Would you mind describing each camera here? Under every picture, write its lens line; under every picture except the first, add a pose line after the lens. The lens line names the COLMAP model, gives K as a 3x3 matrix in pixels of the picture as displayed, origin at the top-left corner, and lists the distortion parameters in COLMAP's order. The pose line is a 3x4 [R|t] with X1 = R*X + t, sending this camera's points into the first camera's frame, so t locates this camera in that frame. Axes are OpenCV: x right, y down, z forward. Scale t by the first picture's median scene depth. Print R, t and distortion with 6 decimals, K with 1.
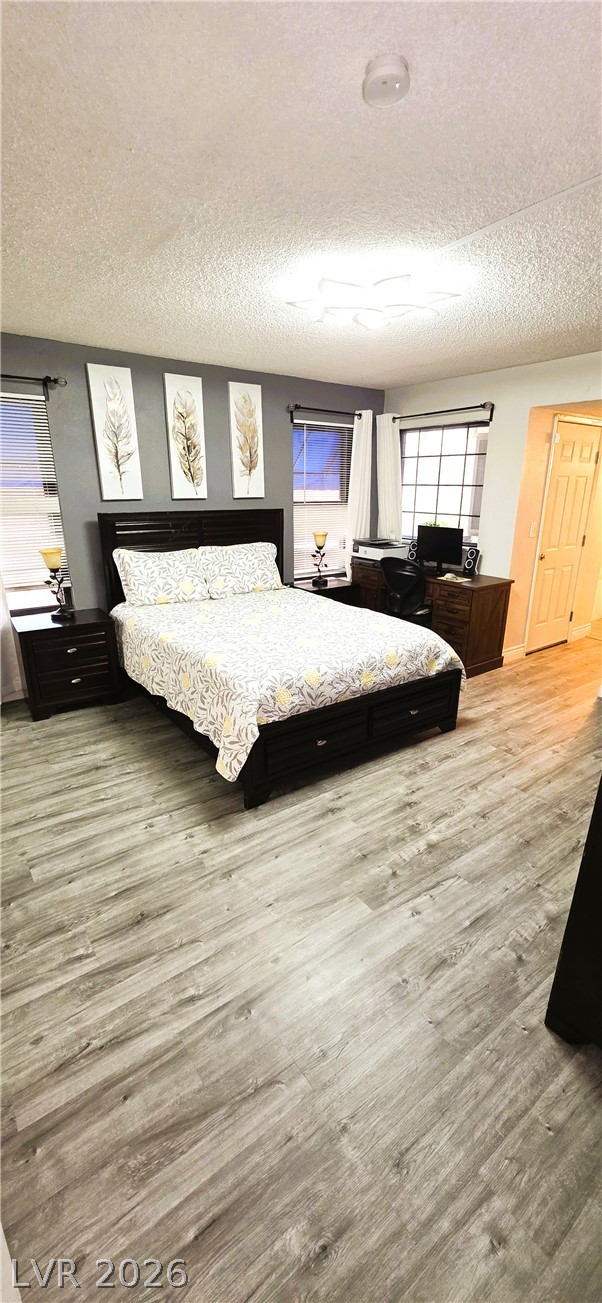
lens RADIAL K [[523.9, 0, 310.4], [0, 523.9, 660.5], [0, 0, 1]] dist [0.002451, -0.002503]
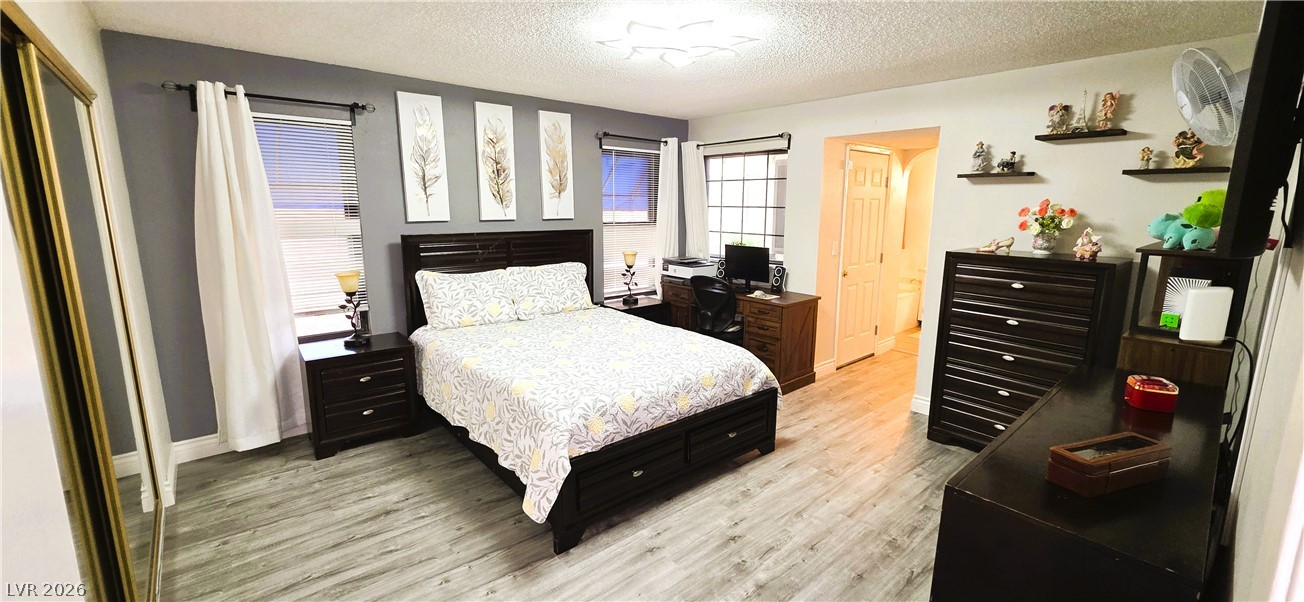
lens RADIAL K [[524.3, 0, 662.3], [0, 524.3, 297.1], [0, 0, 1]] dist [0.002451, -0.002503]
pose [[0.996301, -0.013557, 0.084856, -0.007404], [0.025978, 0.988791, -0.147032, -0.011553], [-0.081912, 0.148692, 0.985485, 0.018844]]
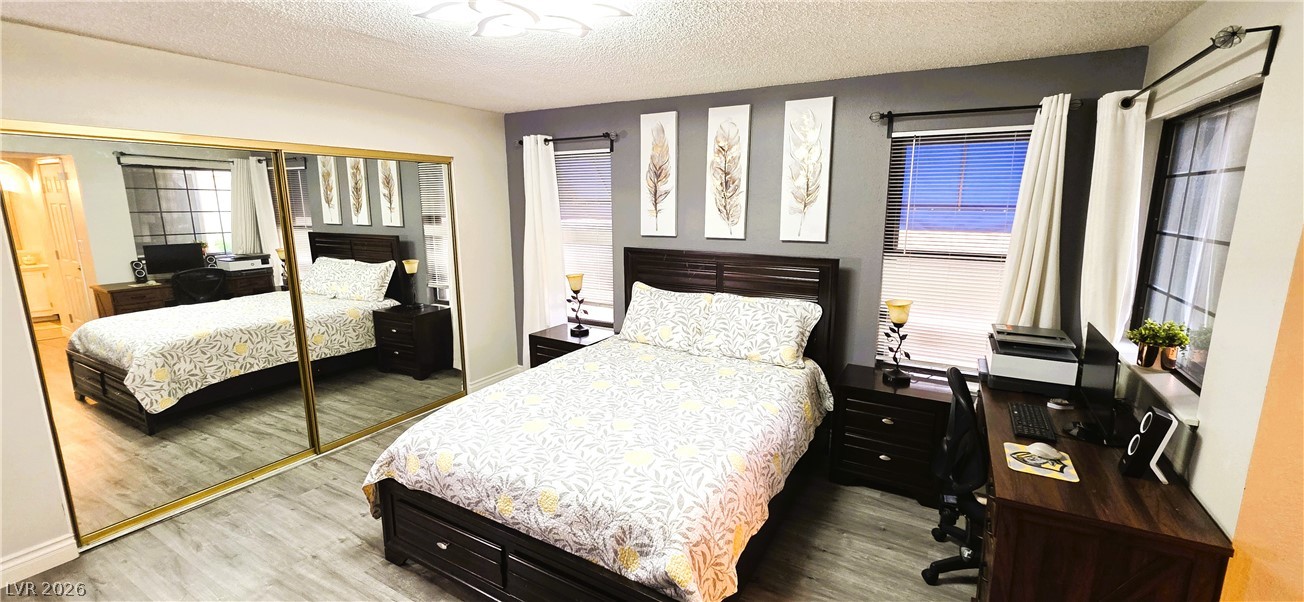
lens RADIAL K [[524.3, 0, 673.8], [0, 524.3, 302.0], [0, 0, 1]] dist [0.002451, -0.002503]
pose [[0.407141, 0.167787, -0.897822, 0.604570], [-0.293545, 0.954870, 0.045332, -0.248555], [0.864909, 0.245095, 0.438019, 0.636095]]
